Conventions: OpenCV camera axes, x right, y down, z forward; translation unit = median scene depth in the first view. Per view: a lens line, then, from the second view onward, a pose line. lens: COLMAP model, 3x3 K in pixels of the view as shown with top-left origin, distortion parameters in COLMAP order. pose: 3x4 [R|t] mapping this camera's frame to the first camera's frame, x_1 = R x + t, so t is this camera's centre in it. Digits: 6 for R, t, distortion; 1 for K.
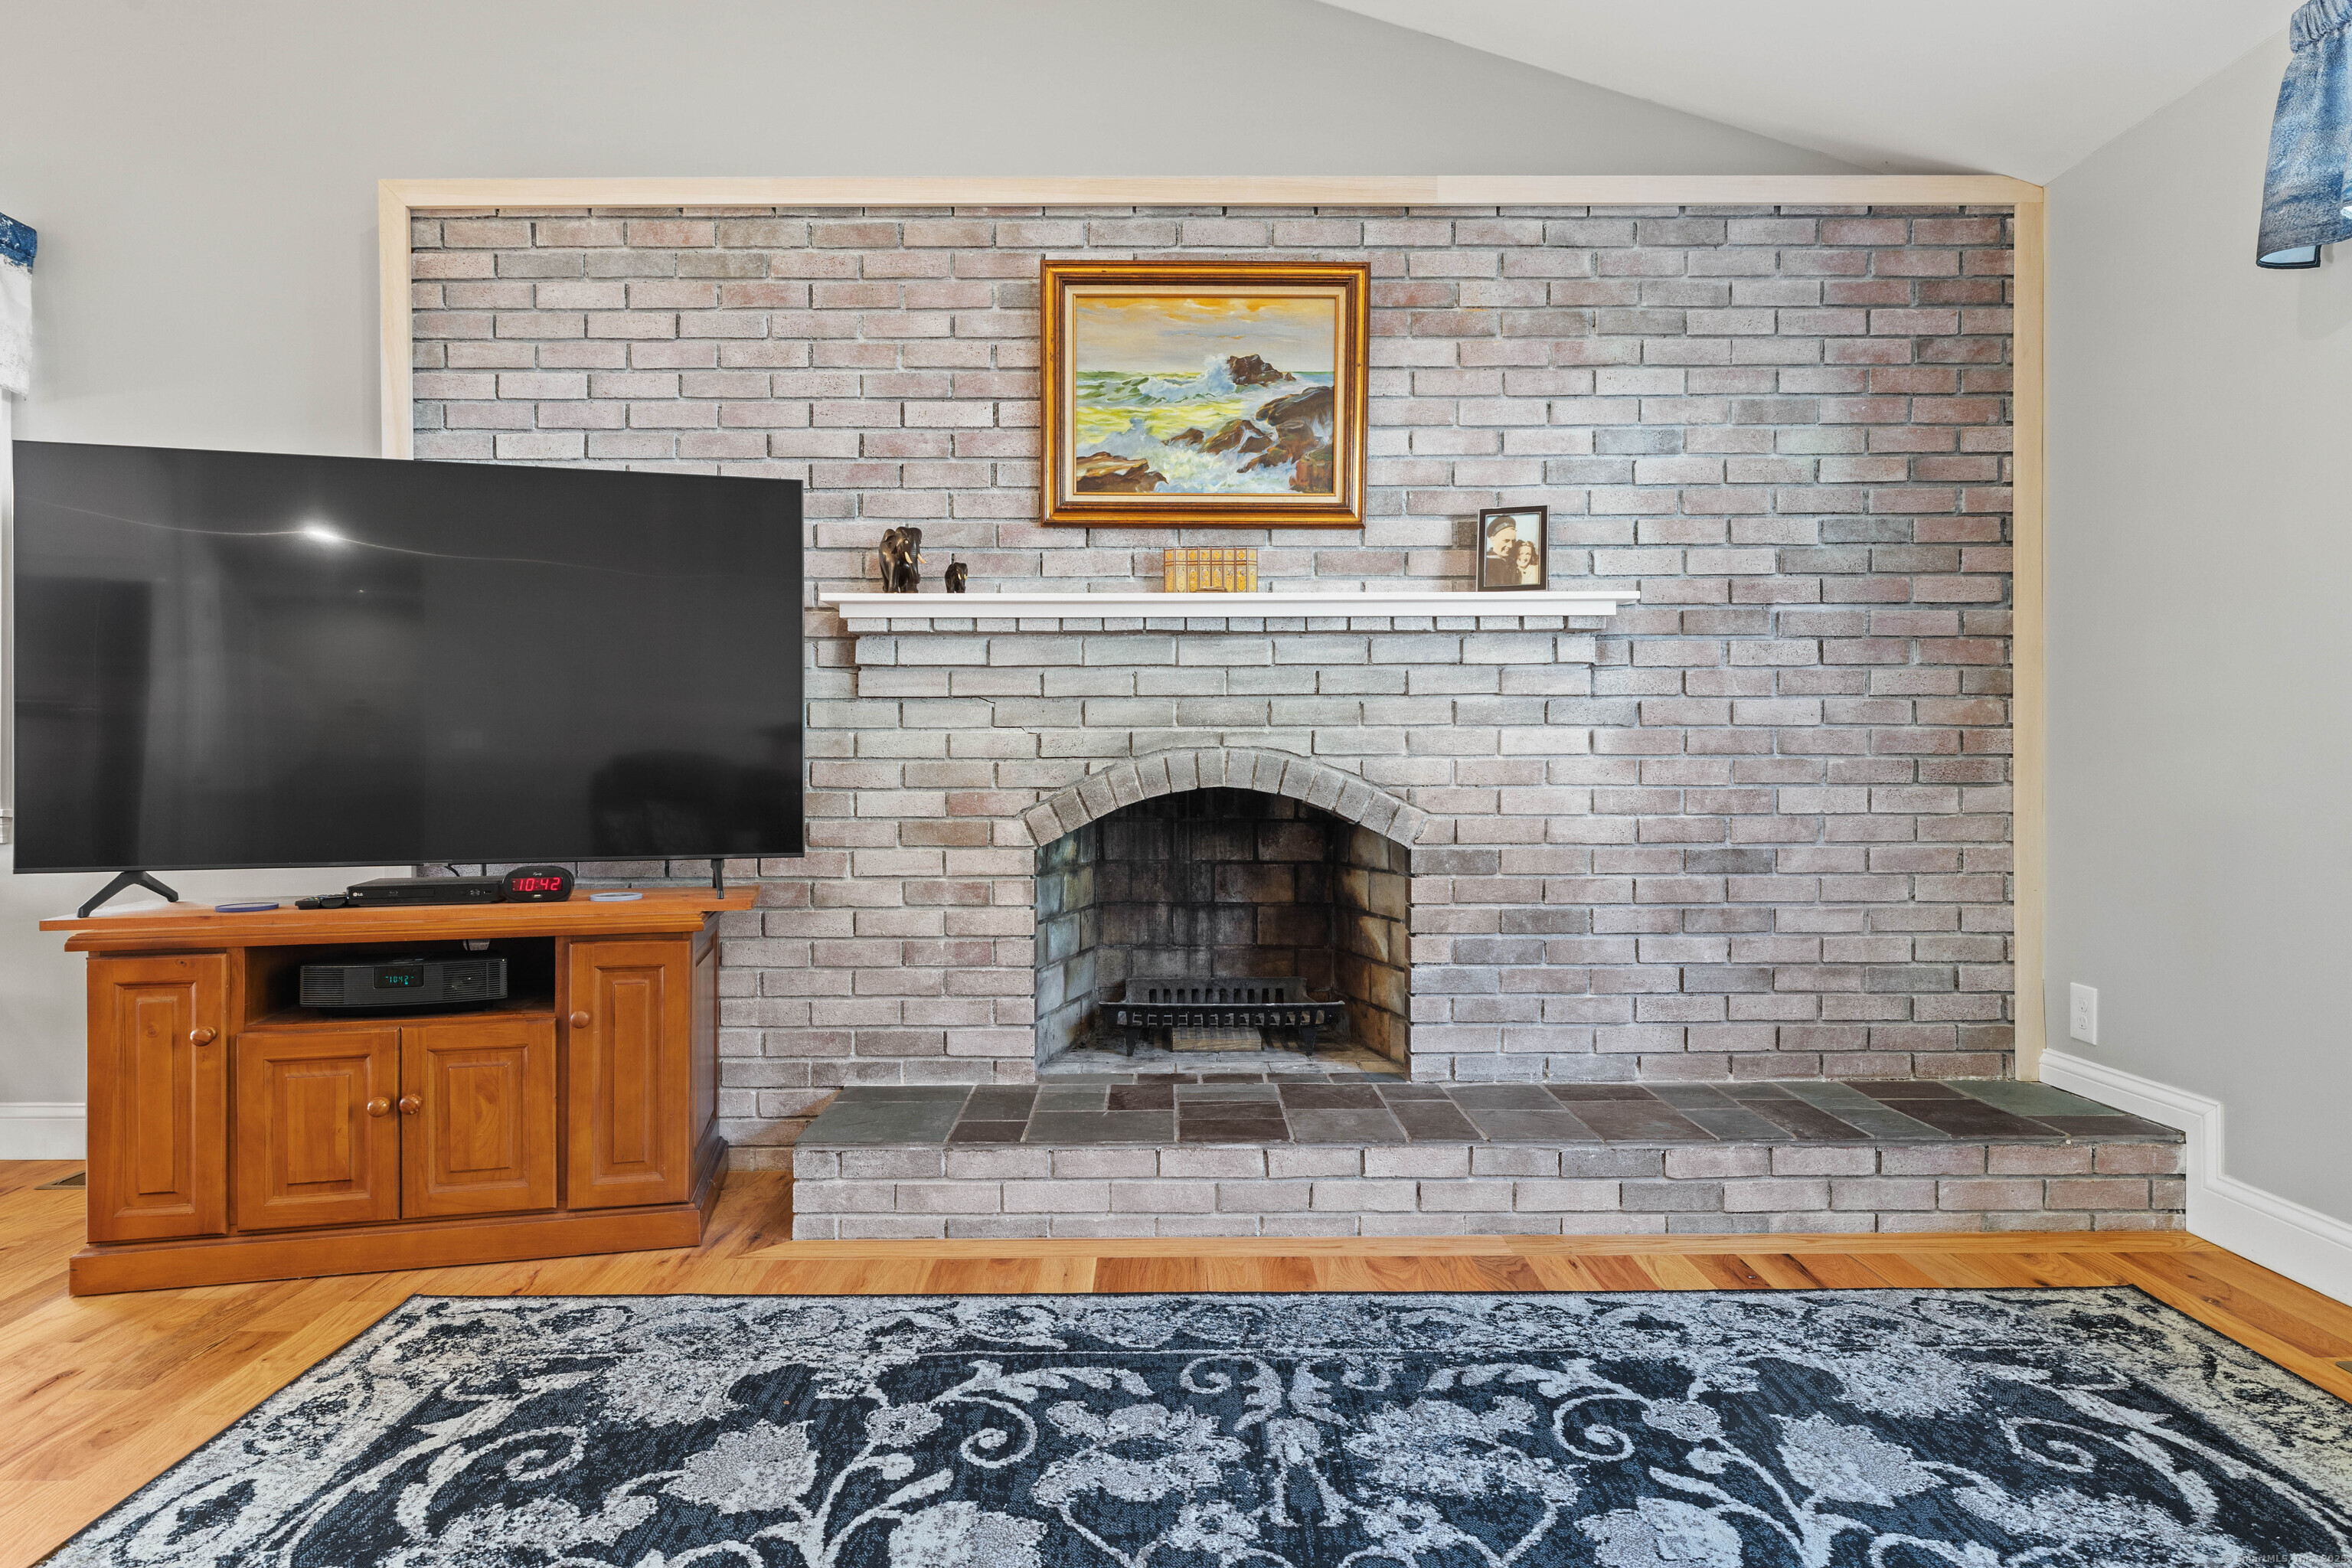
lens RADIAL K [[1312.0, 0, 1170.8], [0, 1312.0, 763.8], [0, 0, 1]] dist [-0.005080, 0.003354]
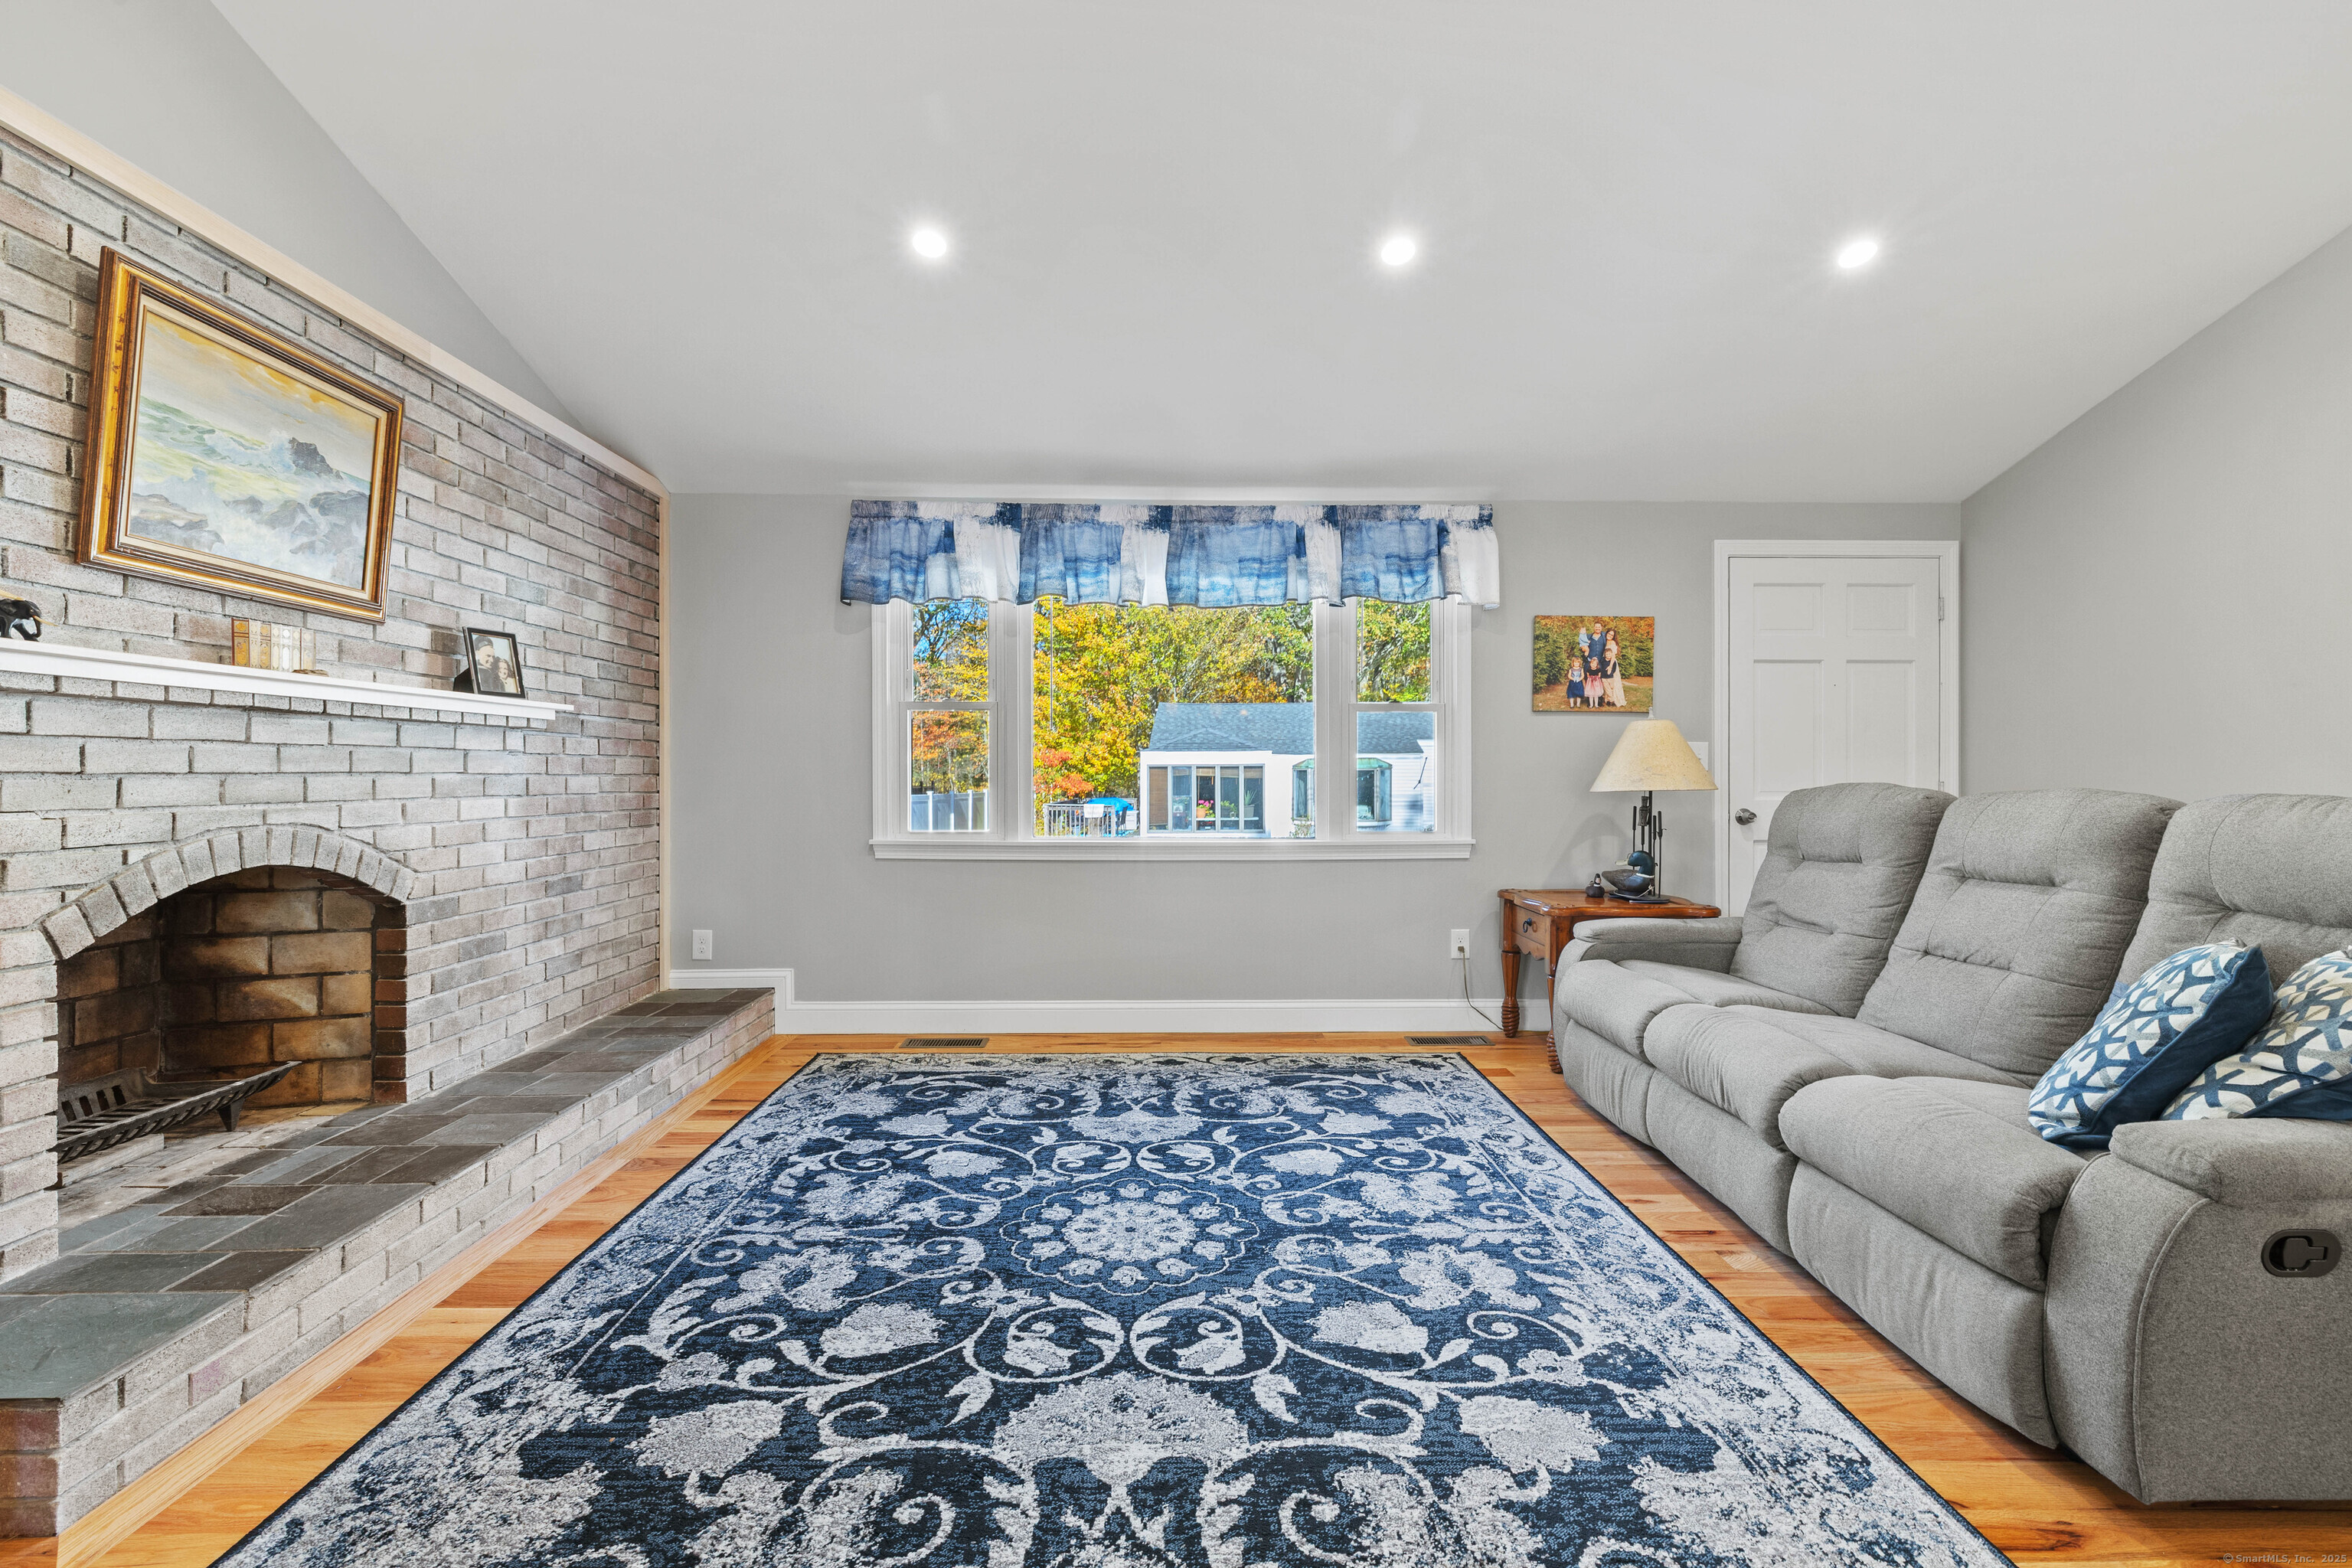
lens RADIAL K [[1003.0, 0, 1176.1], [0, 1003.0, 777.6], [0, 0, 1]] dist [0.001800, 0.000165]
pose [[-0.021391, 0.000295, 0.999771, -0.738055], [-0.000797, 1.000000, -0.000312, -0.049155], [-0.999771, -0.000804, -0.021390, 0.335466]]
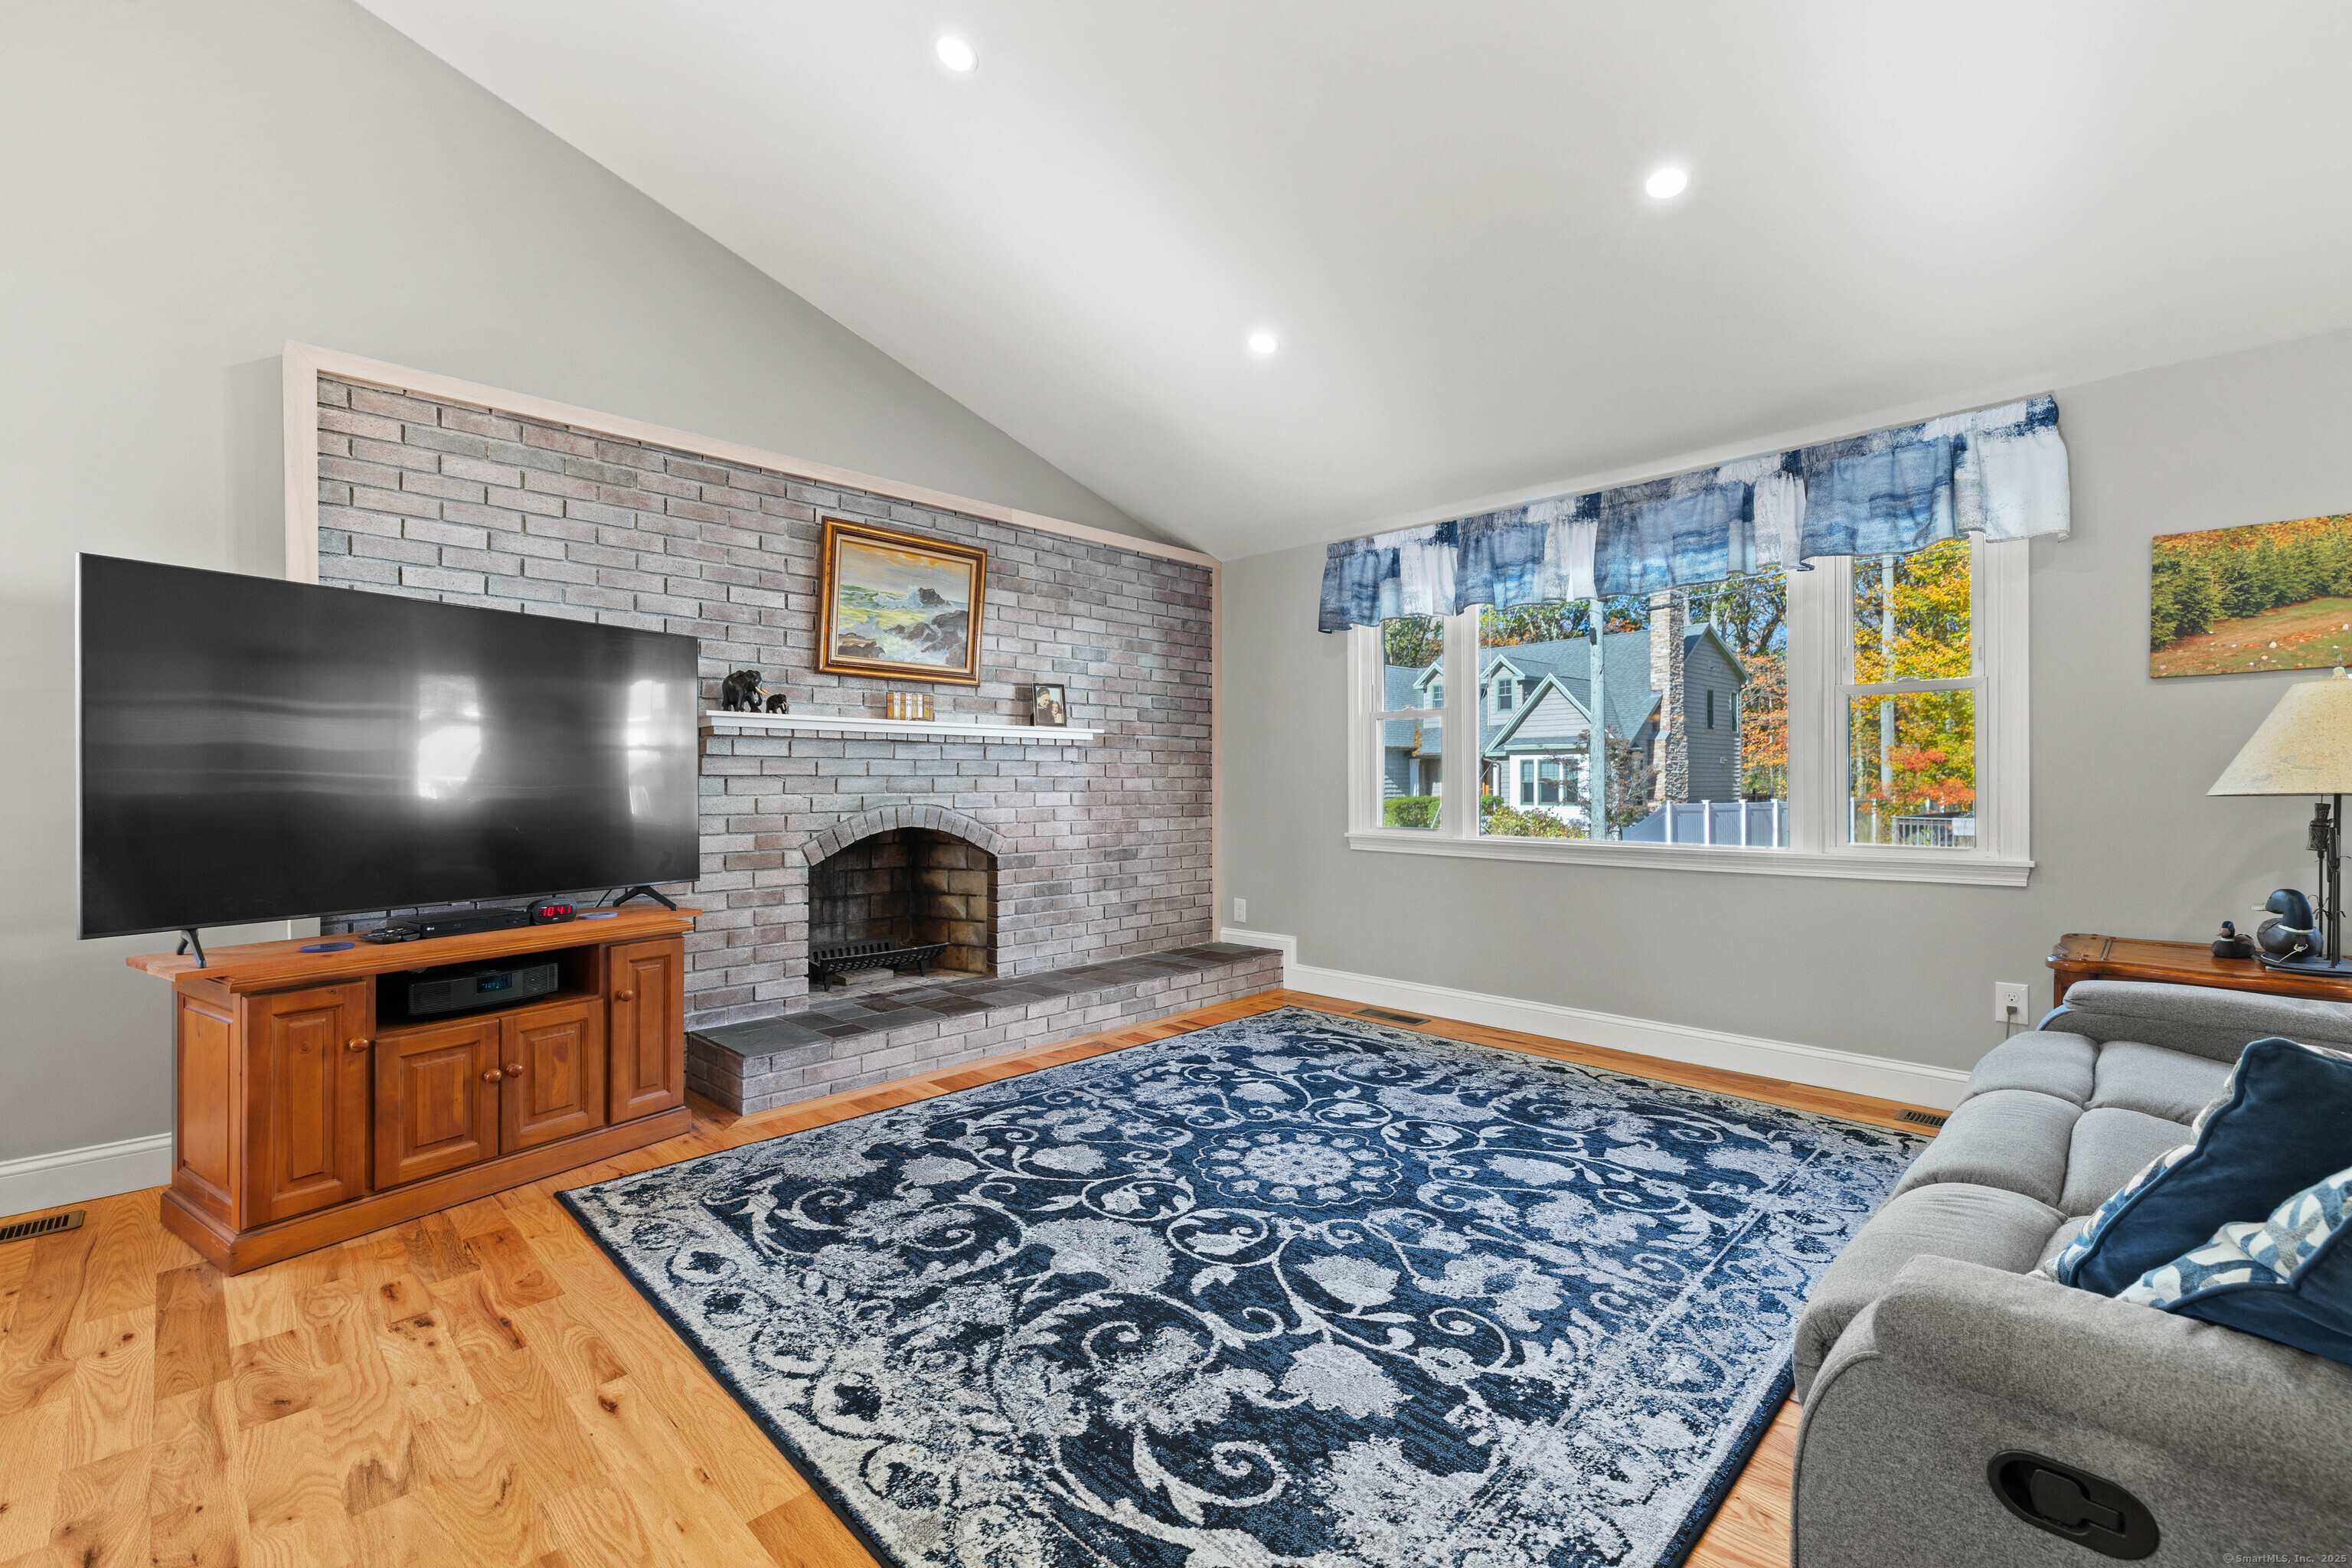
lens RADIAL K [[1003.0, 0, 1176.3], [0, 1003.0, 782.7], [0, 0, 1]] dist [0.001800, 0.000165]
pose [[0.706015, 0.002221, 0.708194, -0.677862], [-0.000912, 0.999997, -0.002227, -0.040153], [-0.708197, 0.000926, 0.706015, -0.220663]]
